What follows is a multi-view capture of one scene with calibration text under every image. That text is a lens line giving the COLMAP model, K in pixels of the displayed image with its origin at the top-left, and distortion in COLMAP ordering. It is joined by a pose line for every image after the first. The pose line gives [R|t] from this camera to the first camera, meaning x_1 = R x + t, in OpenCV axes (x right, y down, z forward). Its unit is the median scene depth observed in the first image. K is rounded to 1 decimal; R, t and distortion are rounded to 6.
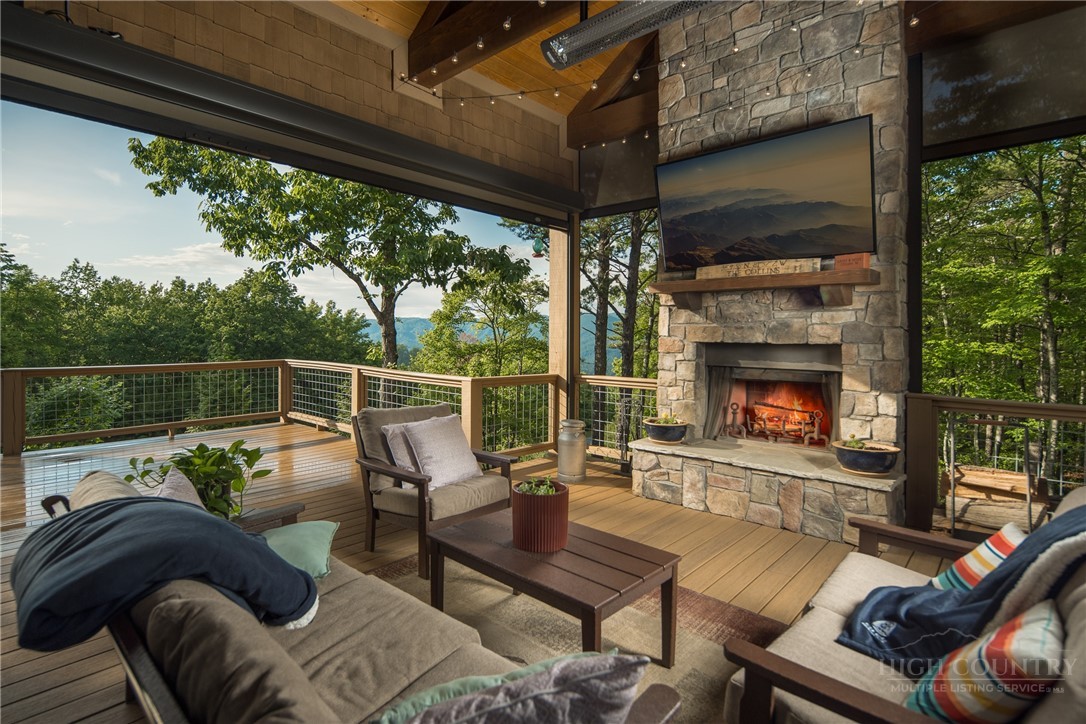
lens RADIAL K [[531.5, 0, 543.0], [0, 531.5, 338.9], [0, 0, 1]] dist [0.001330, -0.000223]
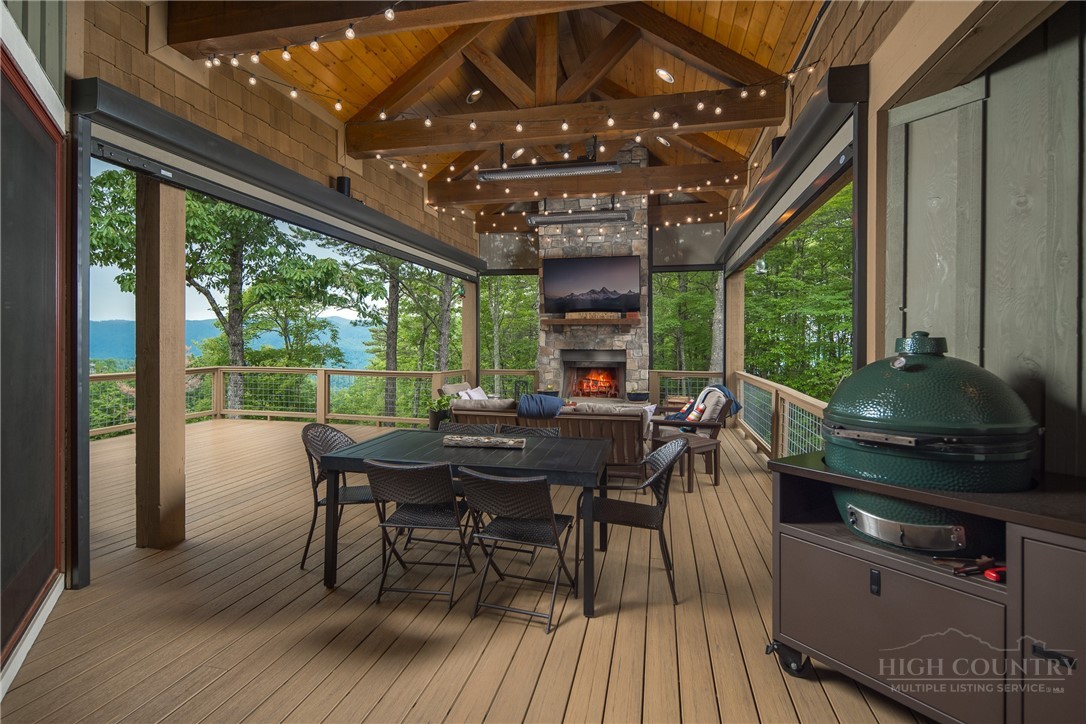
lens RADIAL K [[531.5, 0, 543.0], [0, 531.5, 338.9], [0, 0, 1]] dist [0.001330, -0.000223]
pose [[0.870129, -0.002471, 0.492818, -0.584274], [0.004775, 0.999983, -0.003418, -0.019587], [-0.492801, 0.005327, 0.870126, -0.541917]]
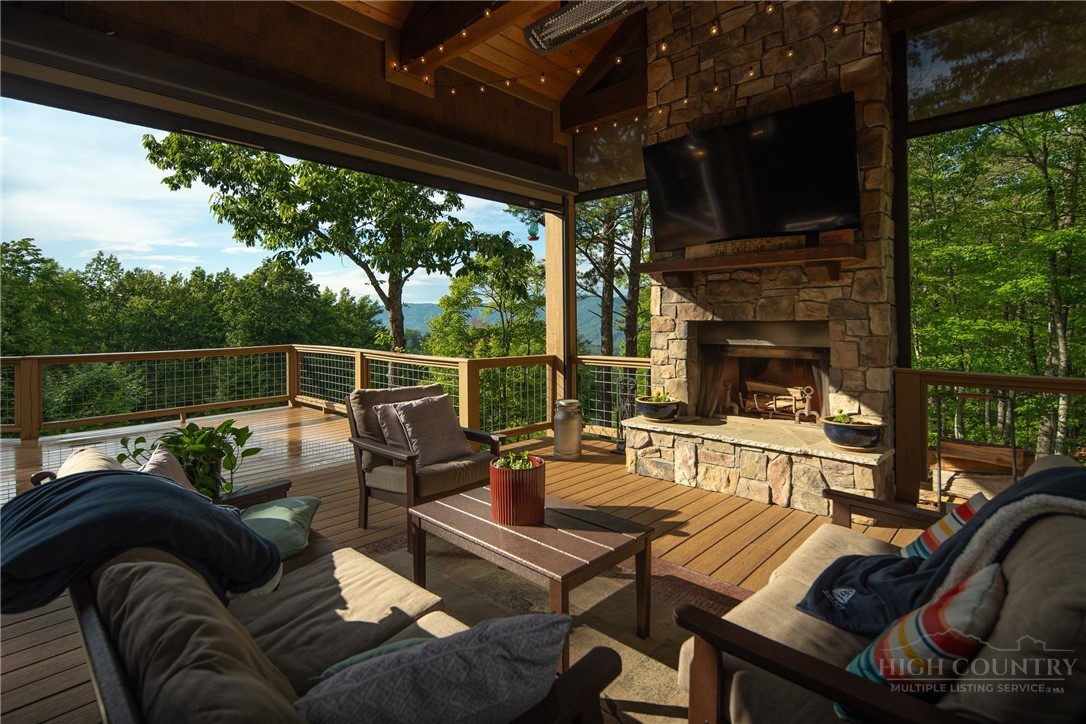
lens RADIAL K [[523.1, 0, 544.1], [0, 523.1, 320.5], [0, 0, 1]] dist [0.000885, -0.000157]
pose [[0.999637, -0.014486, -0.022732, 0.029561], [0.014358, 0.999880, -0.005798, 0.005568], [0.022814, 0.005469, 0.999725, -0.002151]]
